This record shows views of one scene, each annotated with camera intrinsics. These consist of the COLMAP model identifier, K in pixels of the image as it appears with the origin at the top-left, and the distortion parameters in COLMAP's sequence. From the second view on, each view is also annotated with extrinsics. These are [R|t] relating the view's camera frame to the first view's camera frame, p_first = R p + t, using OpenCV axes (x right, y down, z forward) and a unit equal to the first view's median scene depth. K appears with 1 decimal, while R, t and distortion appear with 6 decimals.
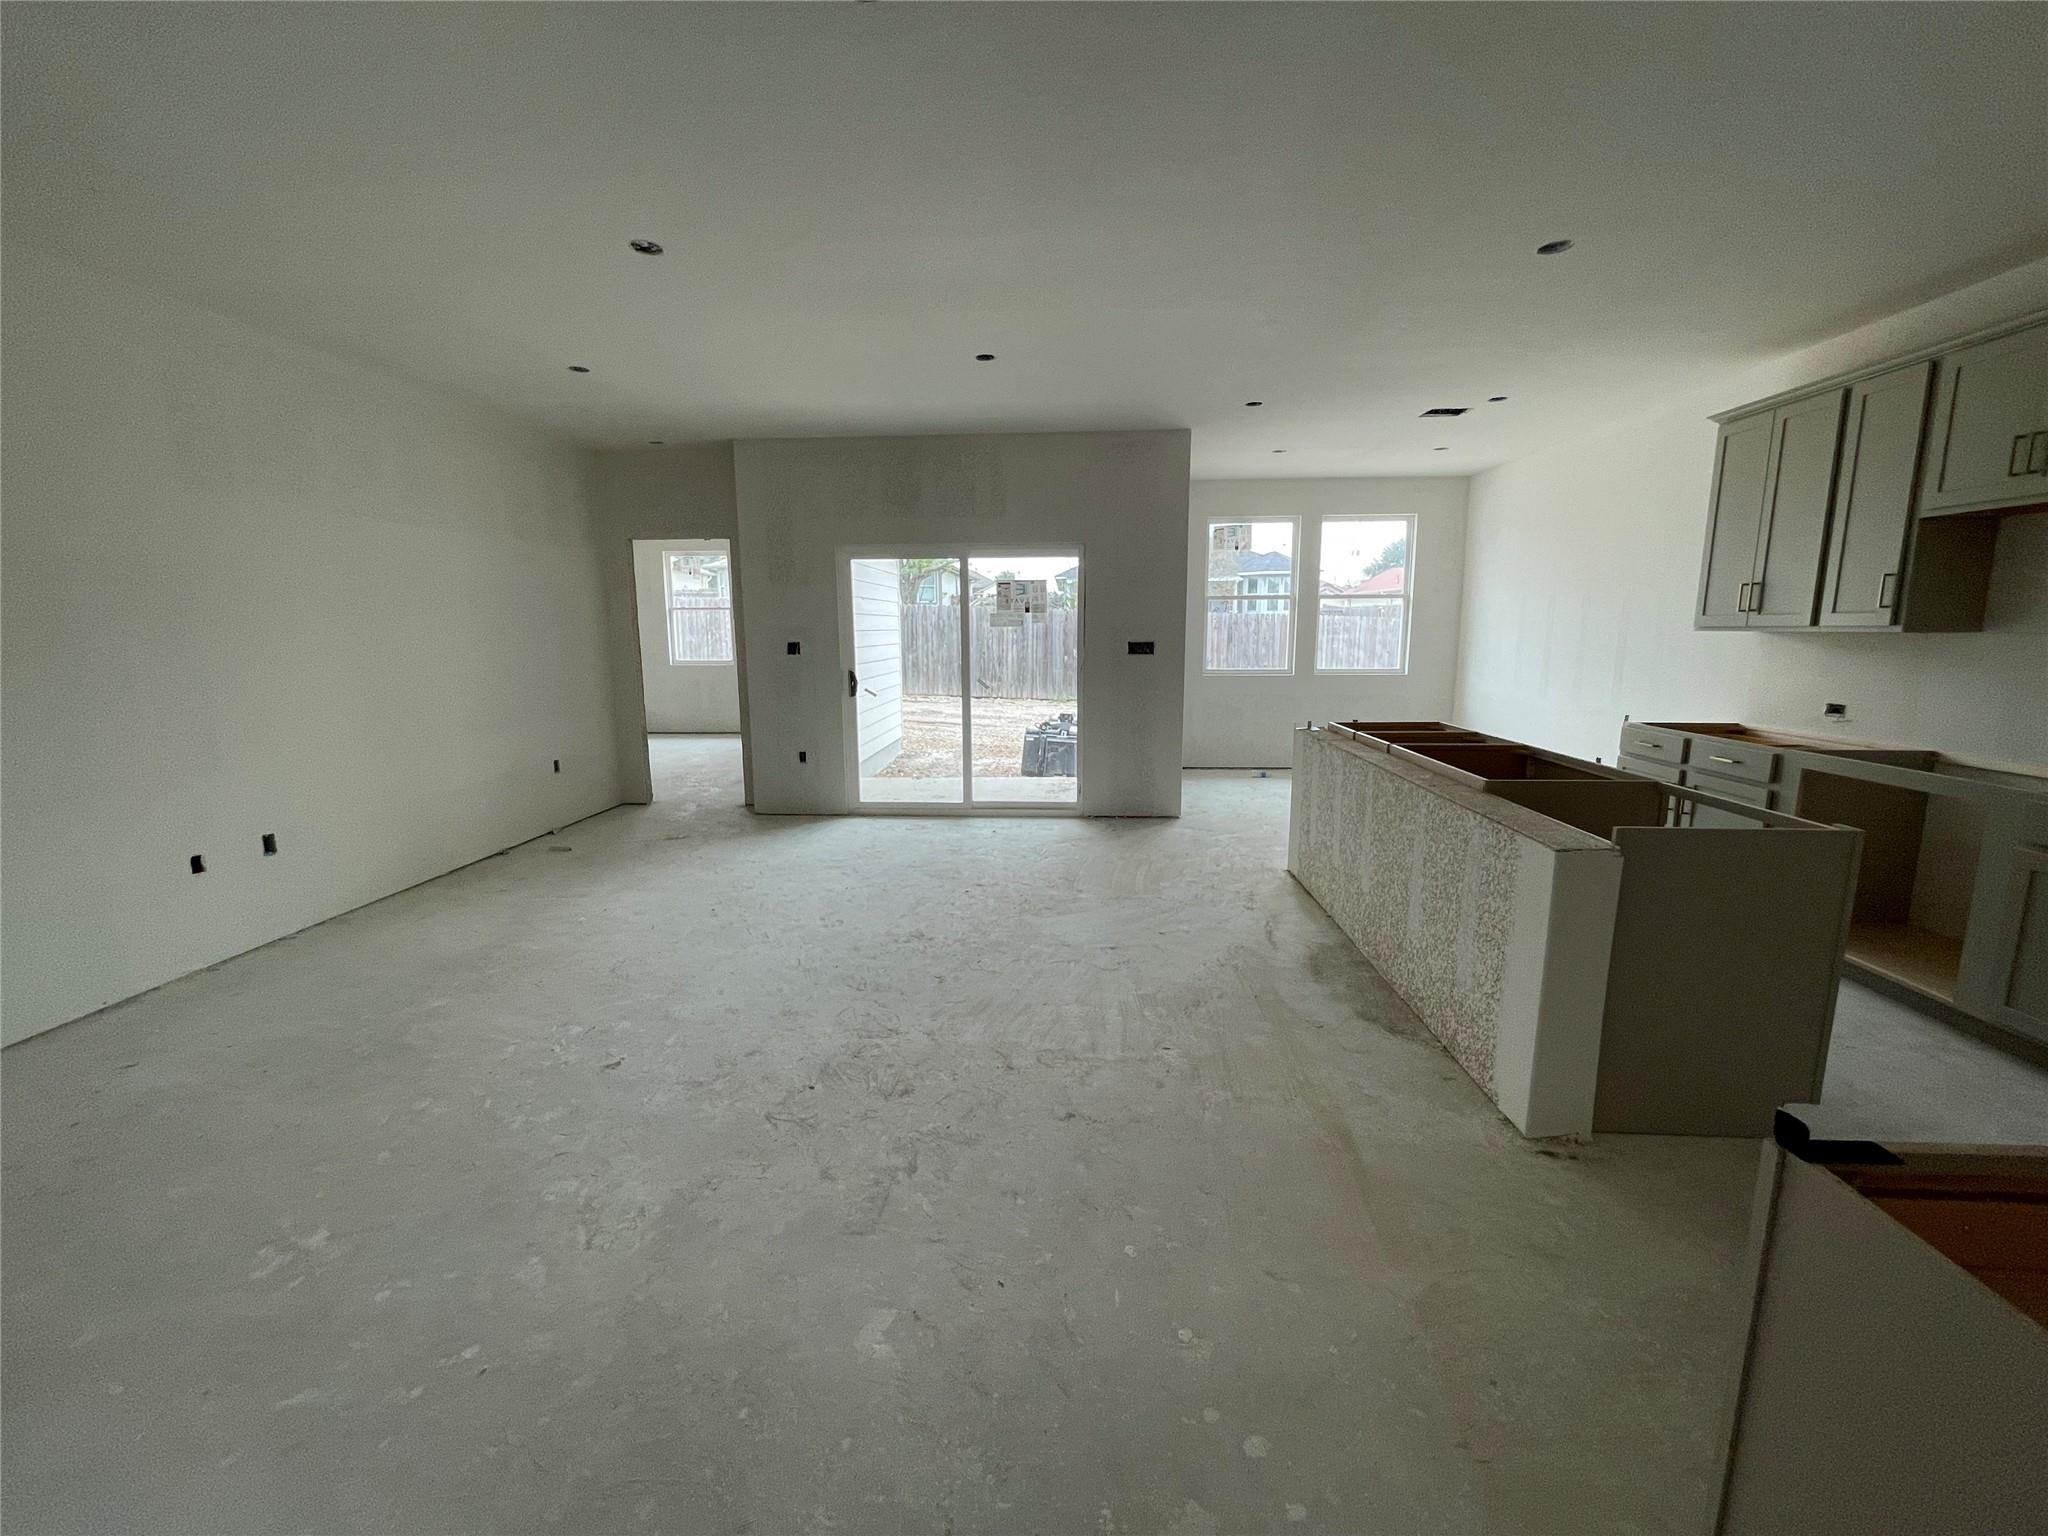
lens RADIAL K [[841.0, 0, 1012.2], [0, 841.0, 771.7], [0, 0, 1]] dist [-0.004315, 0.000309]
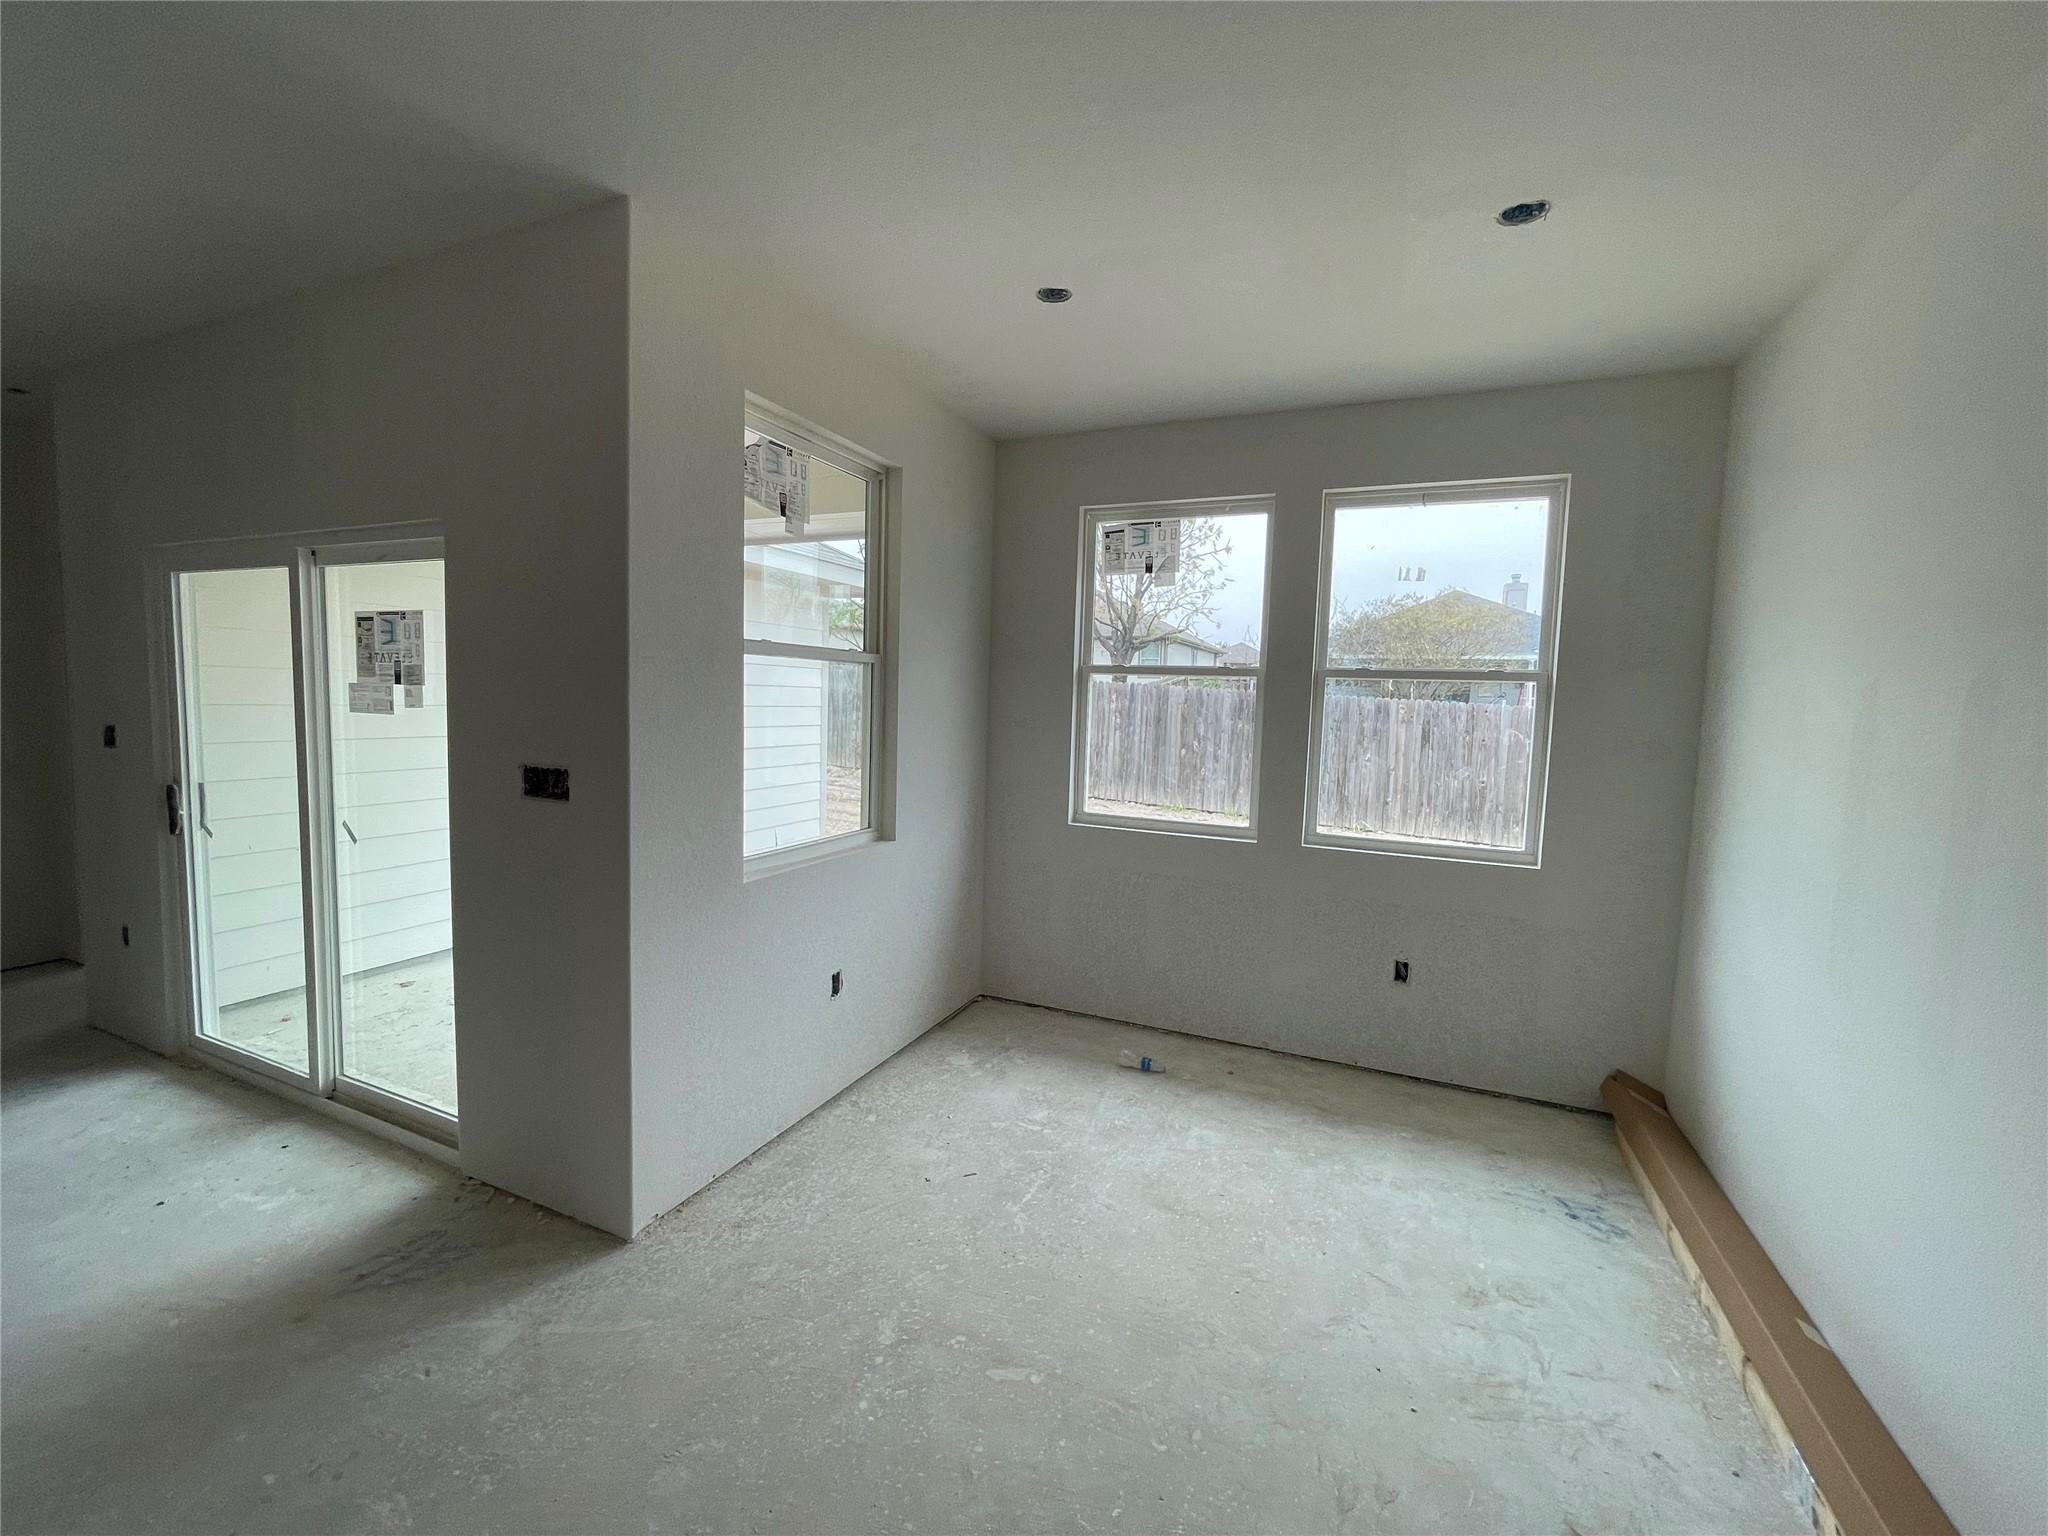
lens RADIAL K [[841.0, 0, 1005.6], [0, 841.0, 768.2], [0, 0, 1]] dist [-0.004315, 0.000309]
pose [[0.937495, 0.064317, -0.342004, 0.460491], [-0.094633, 0.992855, -0.072691, -0.138517], [0.334885, 0.100512, 0.936883, 0.673608]]
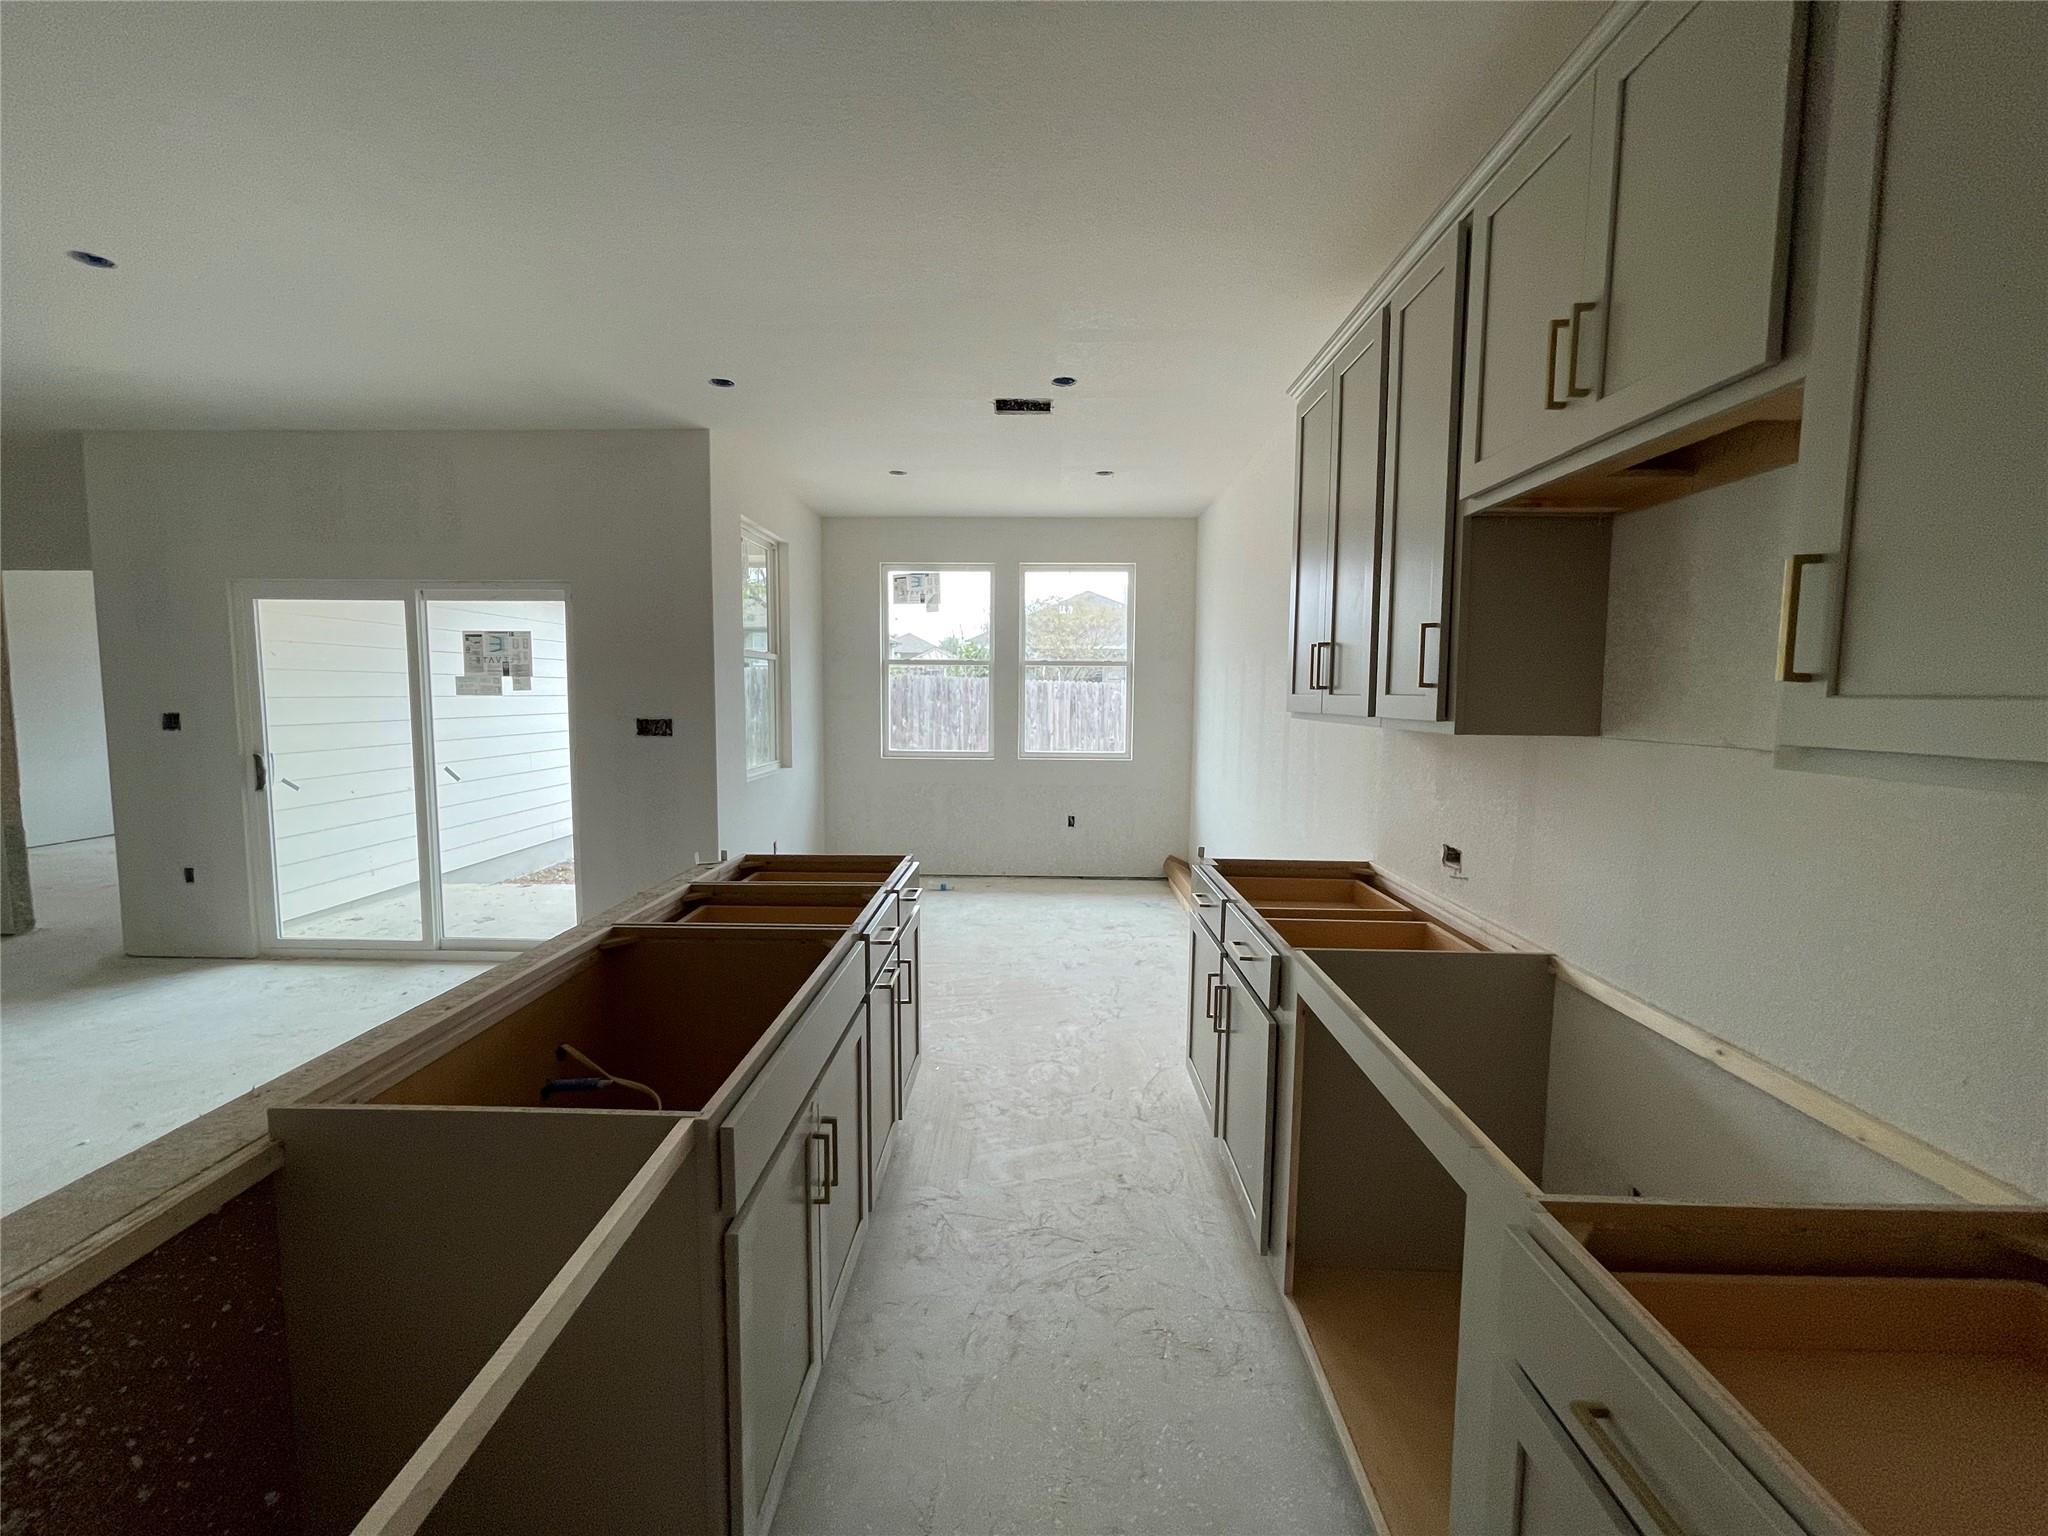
lens RADIAL K [[841.0, 0, 1016.1], [0, 841.0, 765.8], [0, 0, 1]] dist [-0.004315, 0.000309]
pose [[0.998791, 0.009629, 0.048215, 0.405641], [-0.005609, 0.996549, -0.082816, -0.054371], [-0.048846, 0.082445, 0.995398, 0.263006]]
